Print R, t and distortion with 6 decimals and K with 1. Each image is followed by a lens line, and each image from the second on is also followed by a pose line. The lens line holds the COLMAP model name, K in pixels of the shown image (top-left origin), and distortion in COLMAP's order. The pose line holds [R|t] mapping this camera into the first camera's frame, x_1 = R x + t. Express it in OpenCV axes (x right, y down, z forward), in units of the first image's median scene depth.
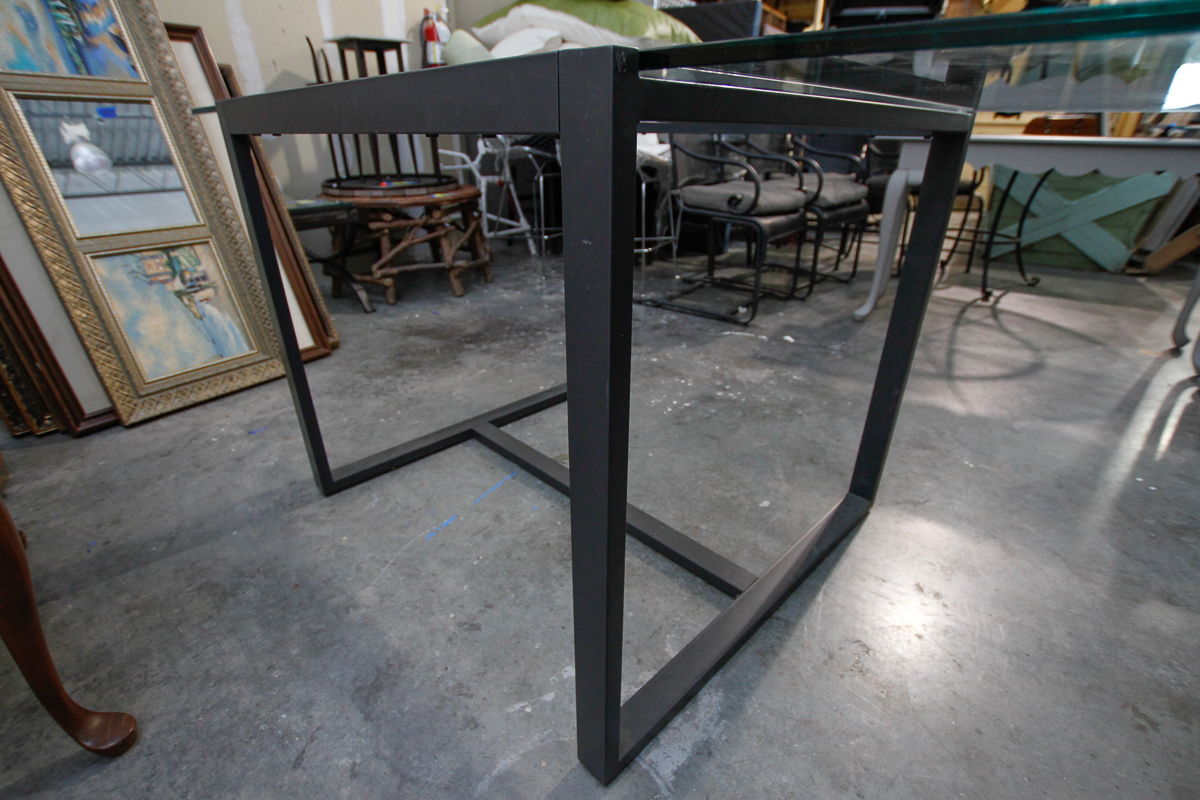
lens RADIAL K [[551.8, 0, 600.0], [0, 551.8, 400.0], [0, 0, 1]] dist [-0.029294, 0.000189]
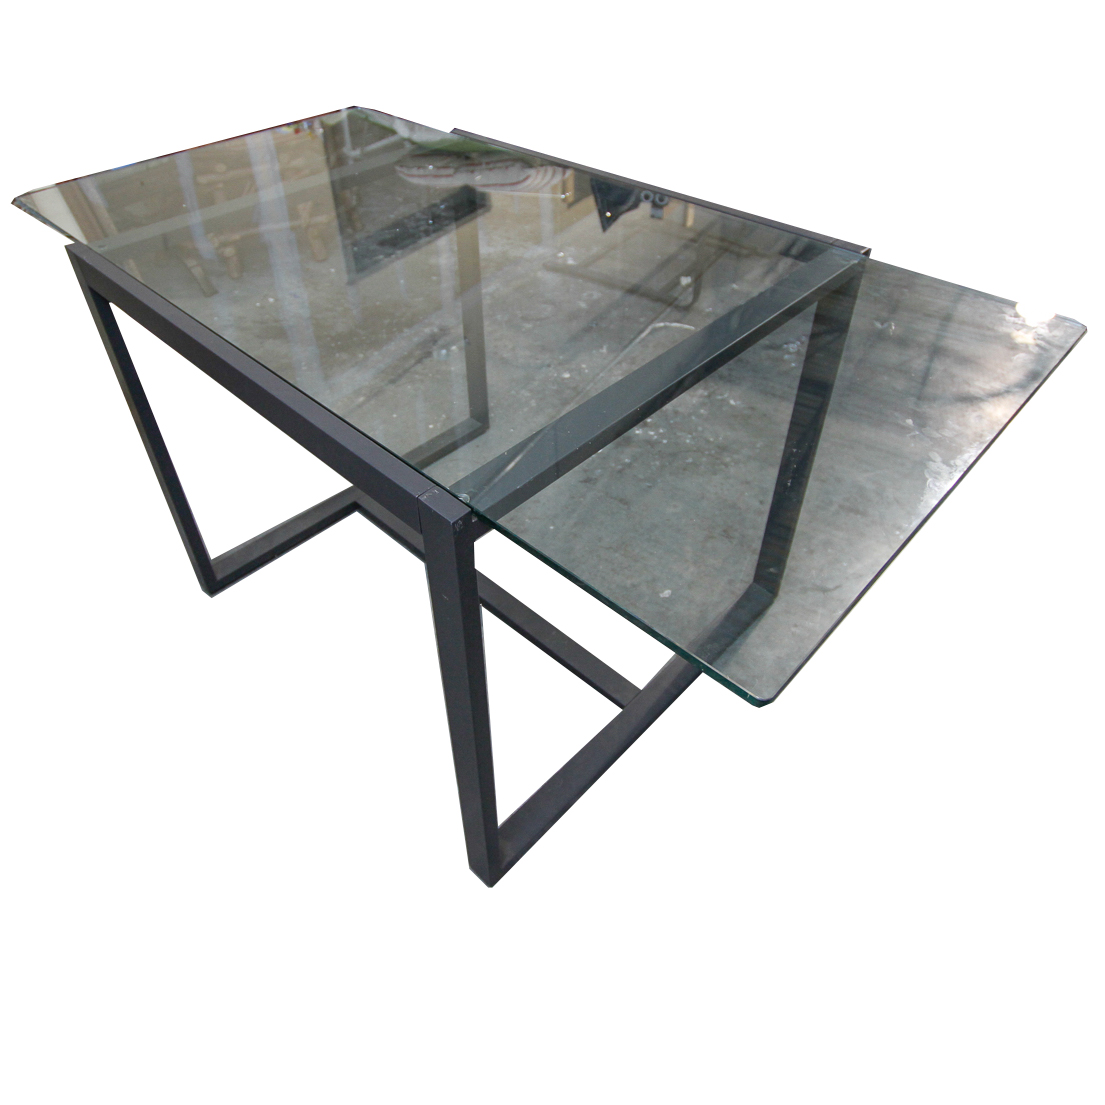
lens RADIAL K [[772.9, 0, 518.6], [0, 772.9, 468.9], [0, 0, 1]] dist [-0.027392, -0.000858]
pose [[0.999887, -0.013838, -0.005939, 0.031935], [0.014843, 0.972239, 0.233518, -0.208580], [0.002542, -0.233579, 0.972334, -0.161435]]
